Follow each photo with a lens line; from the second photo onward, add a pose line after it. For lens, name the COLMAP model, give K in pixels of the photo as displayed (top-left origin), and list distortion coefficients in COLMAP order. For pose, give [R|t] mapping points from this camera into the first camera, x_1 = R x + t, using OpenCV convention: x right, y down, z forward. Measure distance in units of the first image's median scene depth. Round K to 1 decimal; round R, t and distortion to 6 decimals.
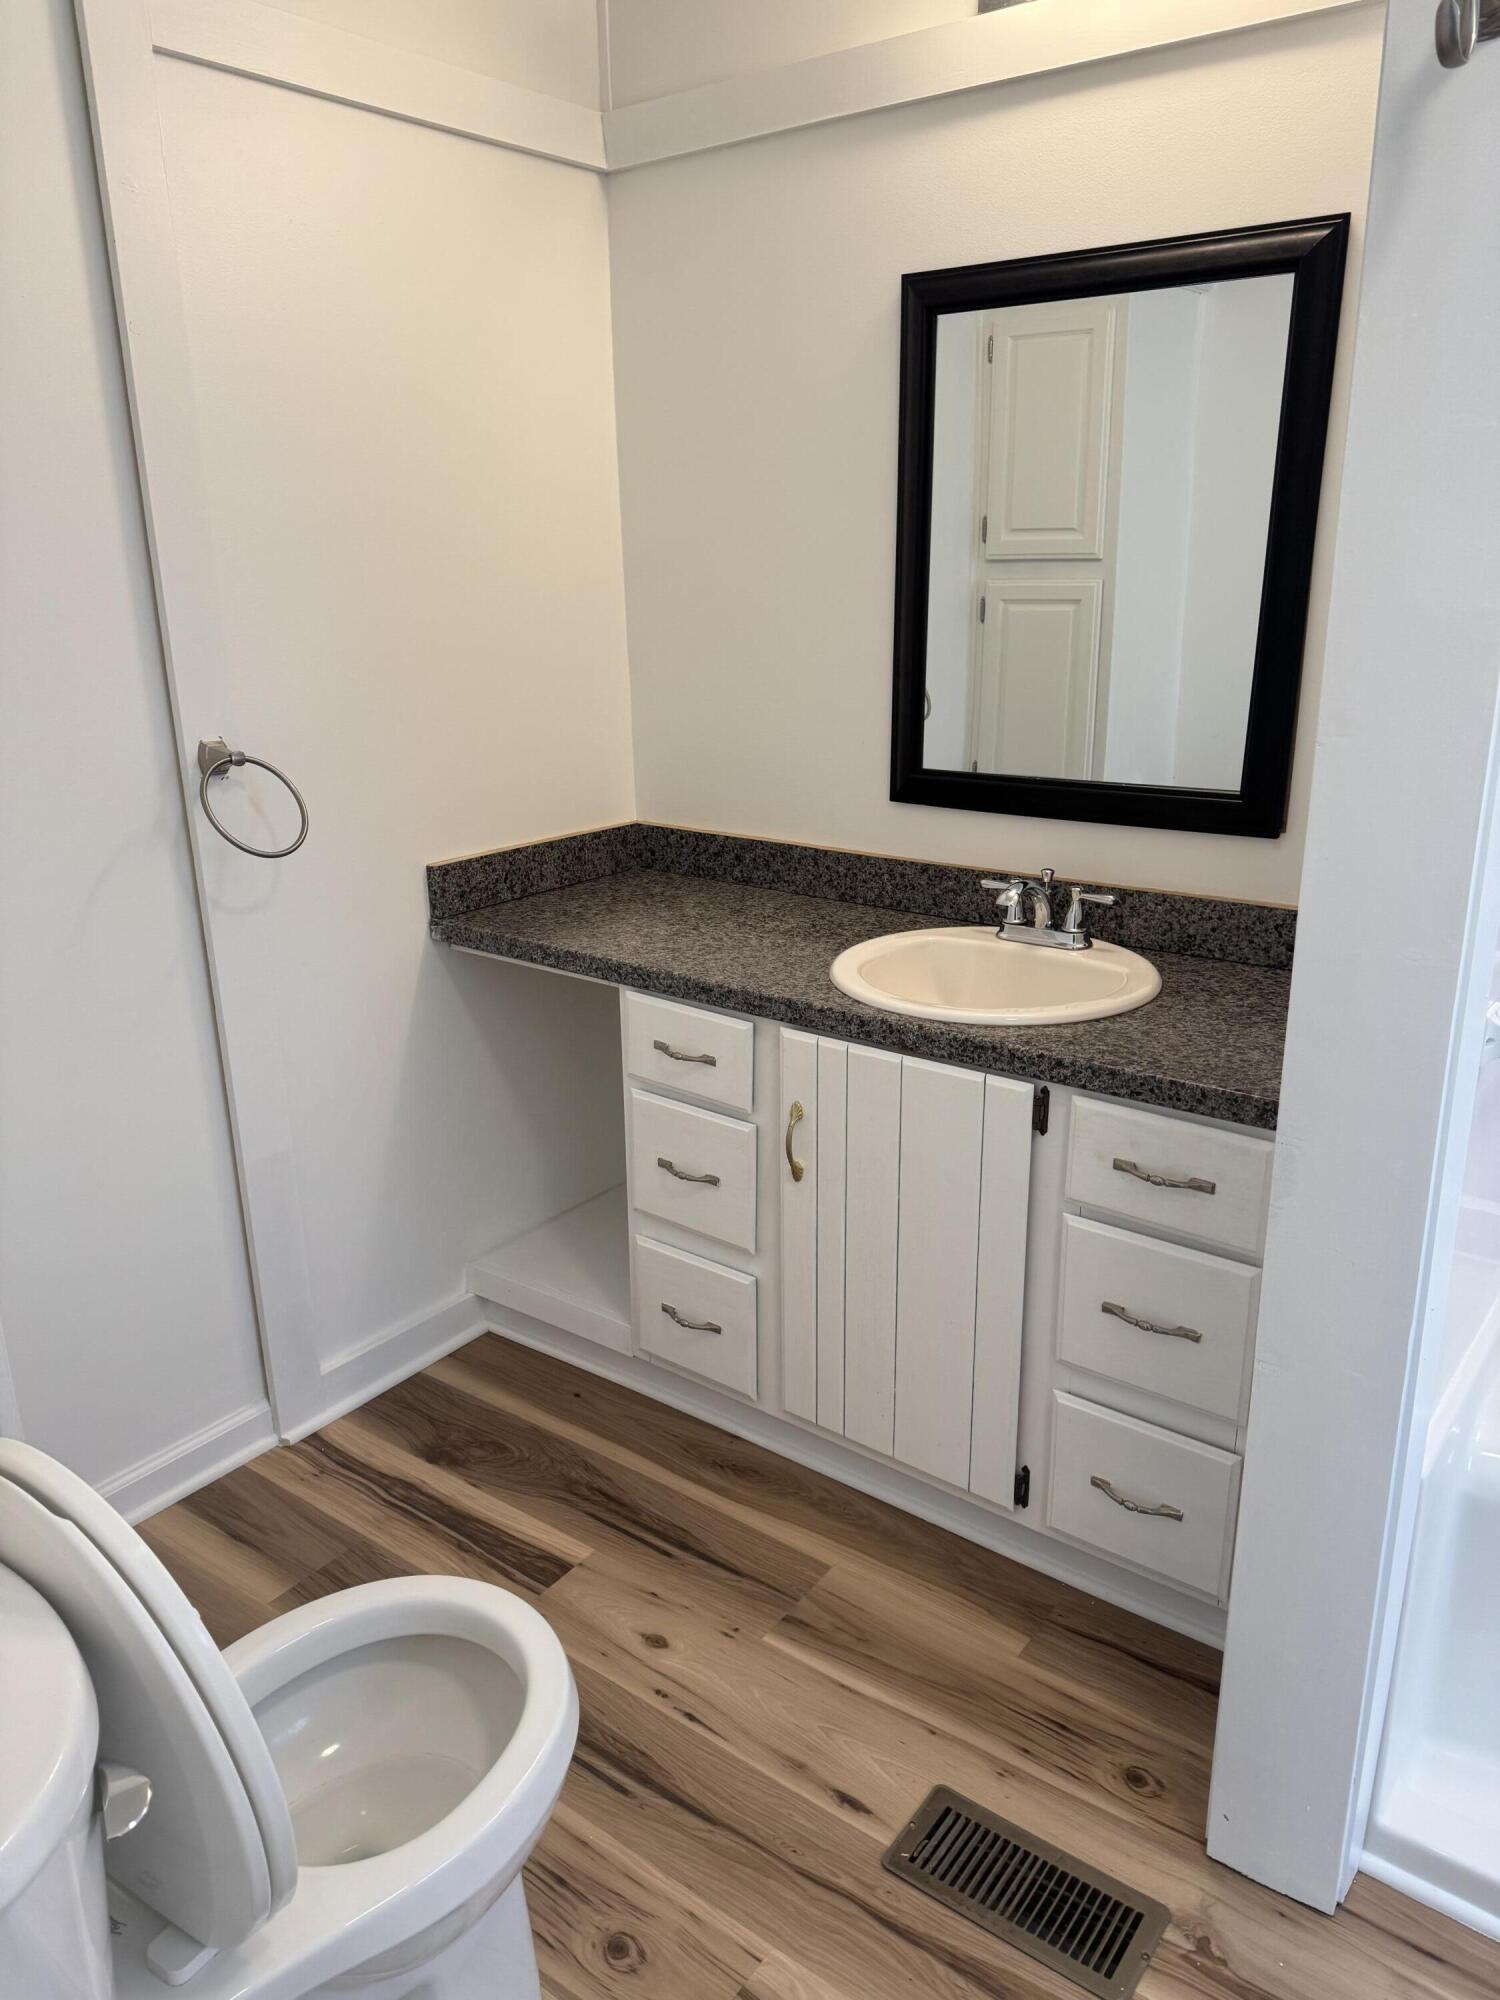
lens RADIAL K [[1392.3, 0, 736.8], [0, 1392.3, 1013.6], [0, 0, 1]] dist [0.076021, -0.088290]
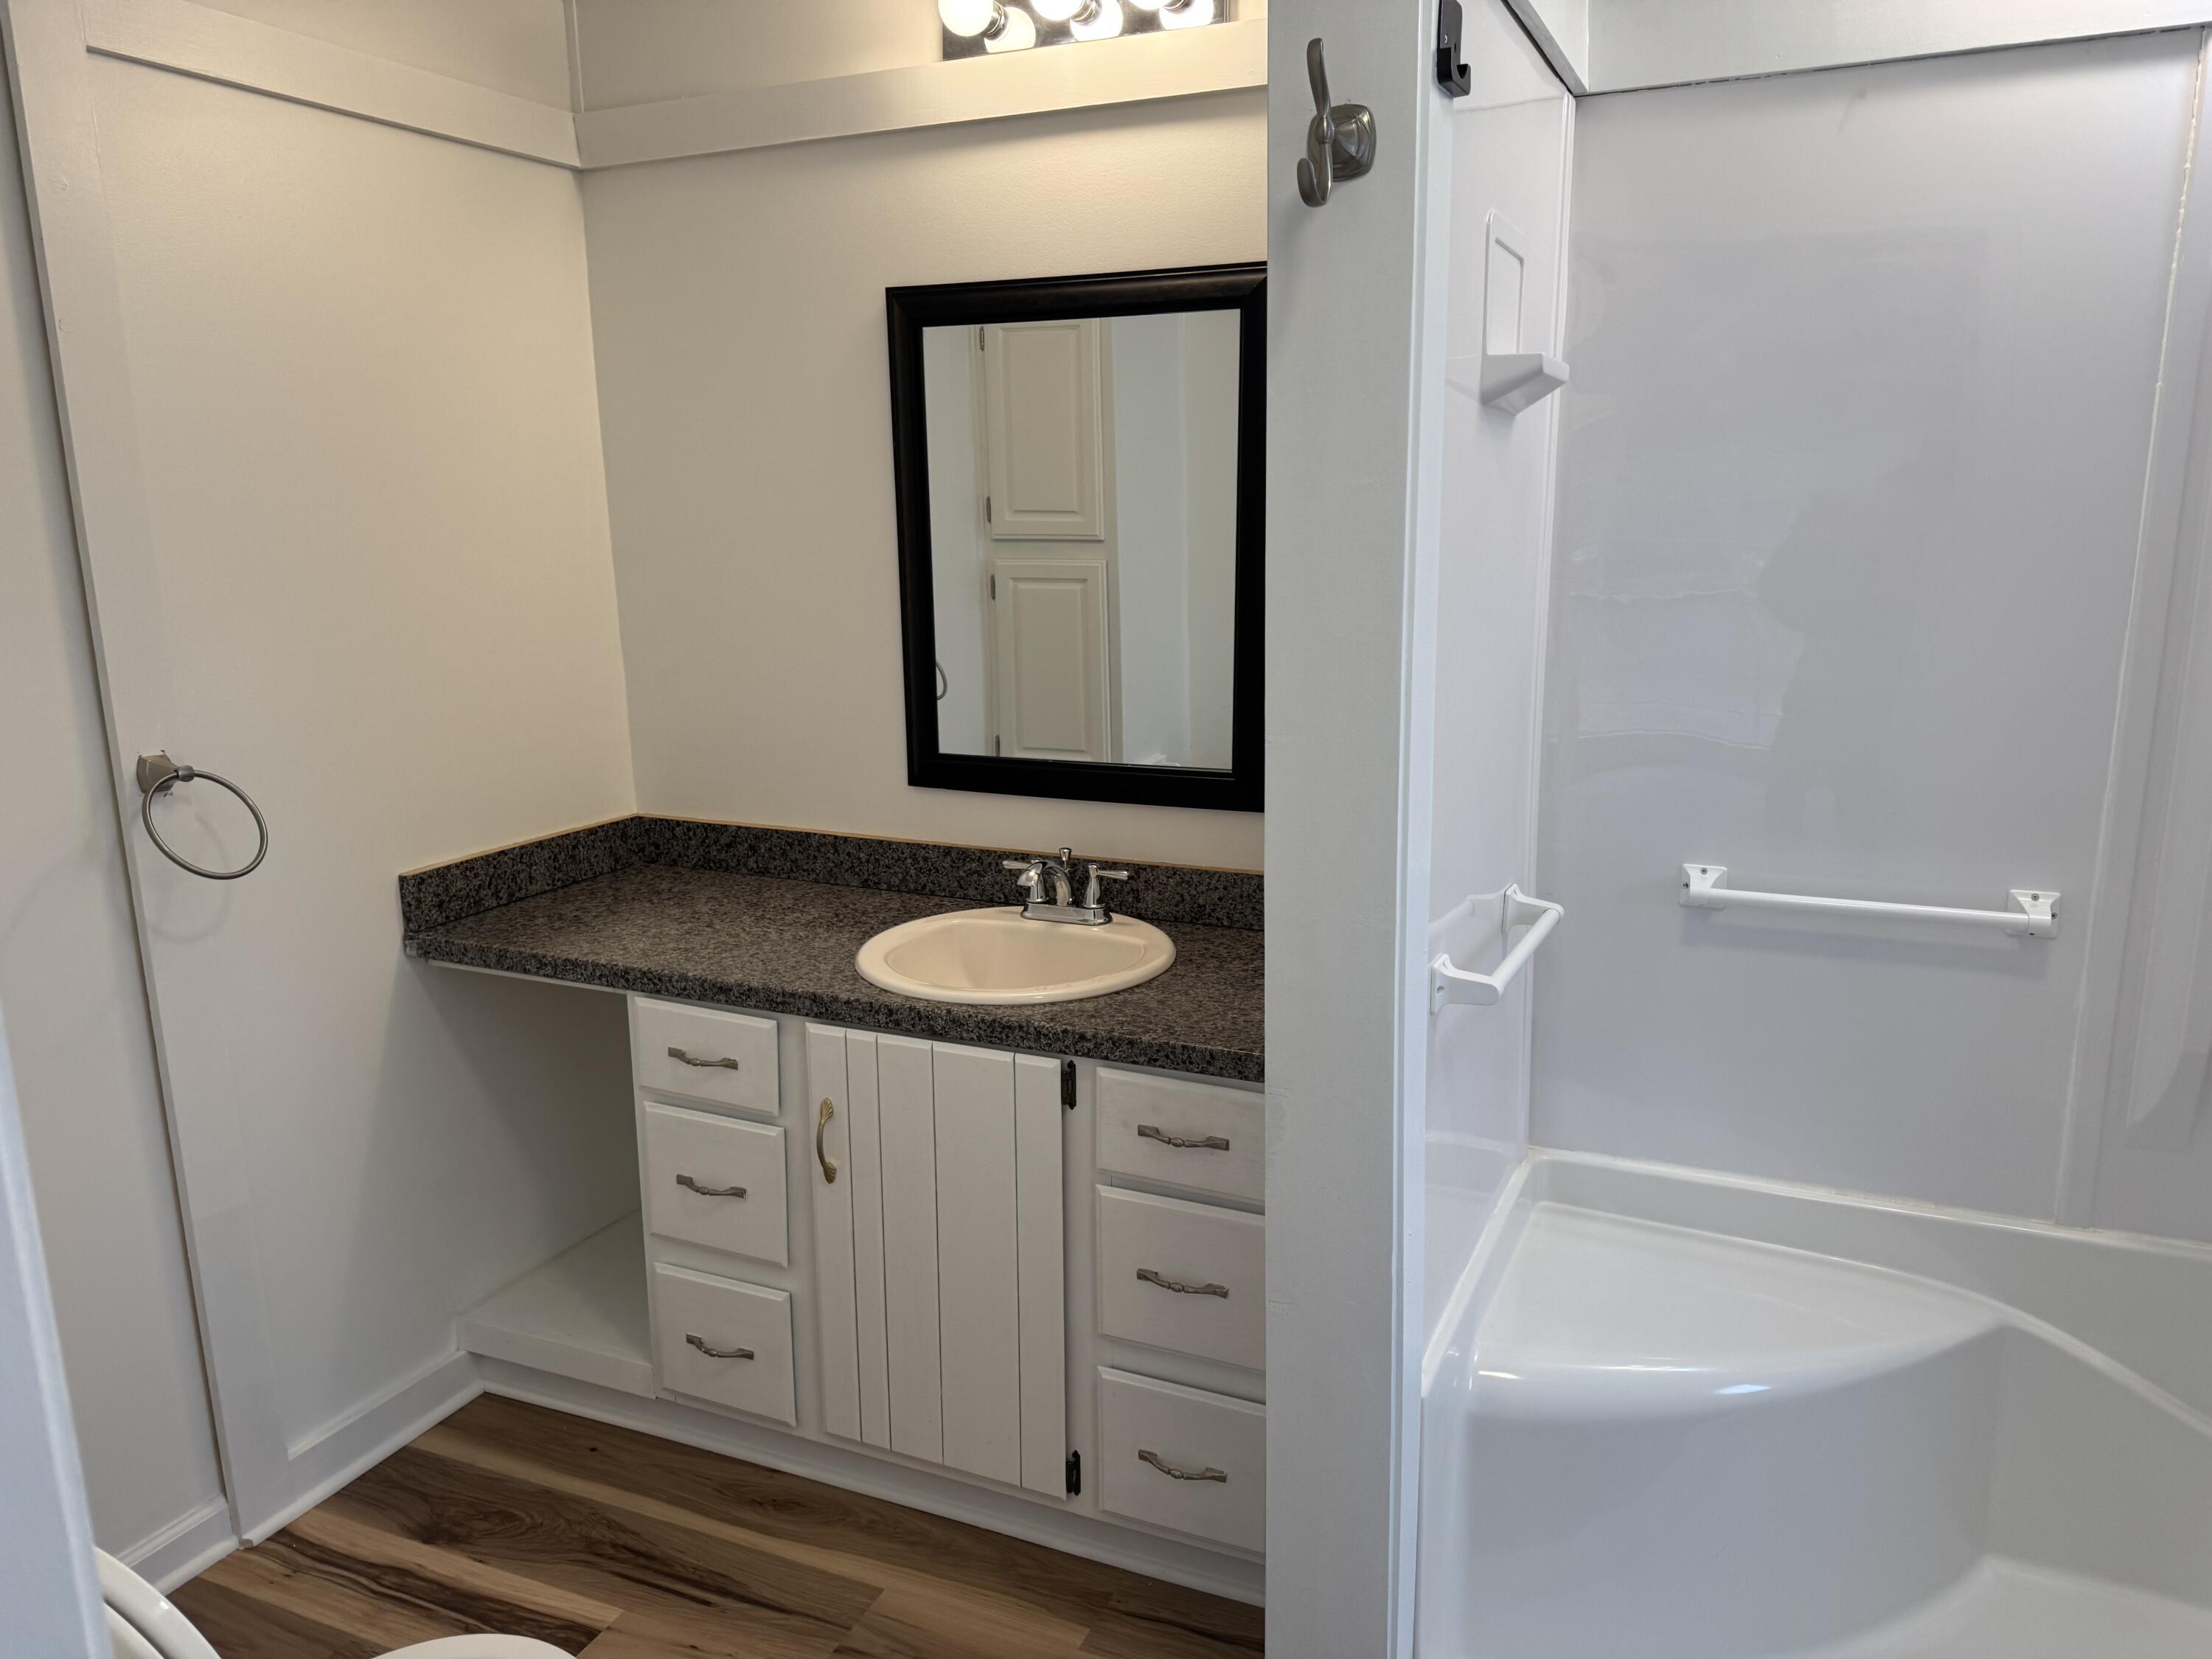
lens RADIAL K [[1539.9, 0, 1115.3], [0, 1539.9, 827.5], [0, 0, 1]] dist [0.076021, -0.088290]
pose [[0.971870, -0.043861, 0.231399, -0.002287], [0.069456, 0.992186, -0.103647, 0.001451], [-0.225045, 0.116803, 0.967322, -0.118961]]
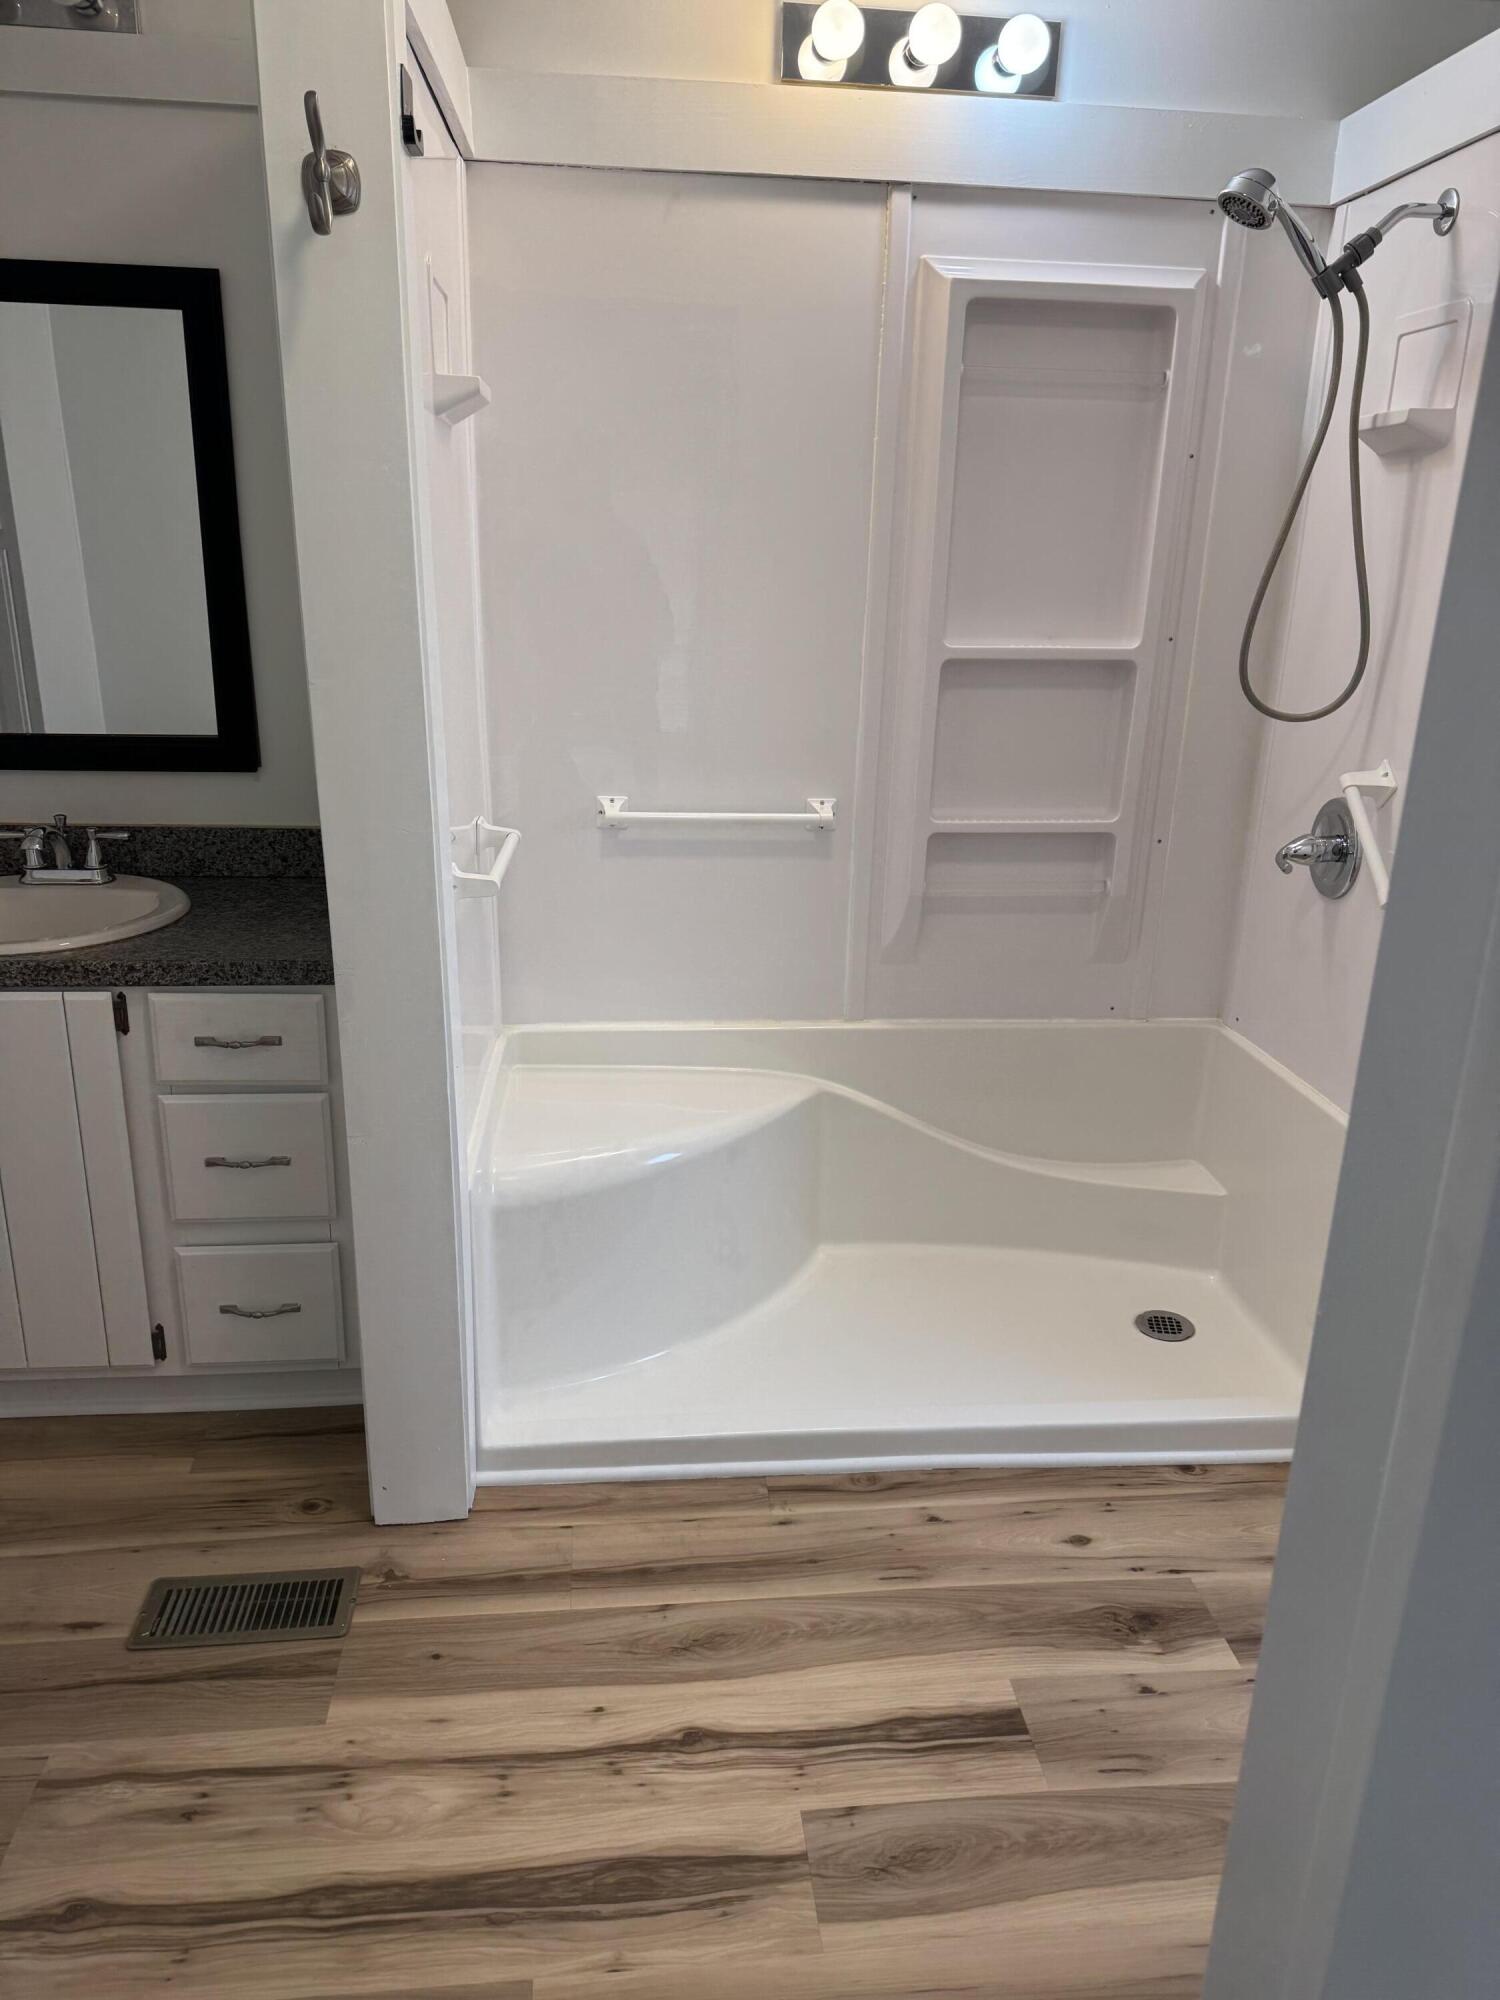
lens RADIAL K [[1392.3, 0, 762.1], [0, 1392.3, 983.2], [0, 0, 1]] dist [0.076021, -0.088290]
pose [[0.722137, -0.175662, 0.669075, -0.163738], [0.175005, 0.982149, 0.068974, 0.053477], [-0.669247, 0.067283, 0.739987, -0.208462]]
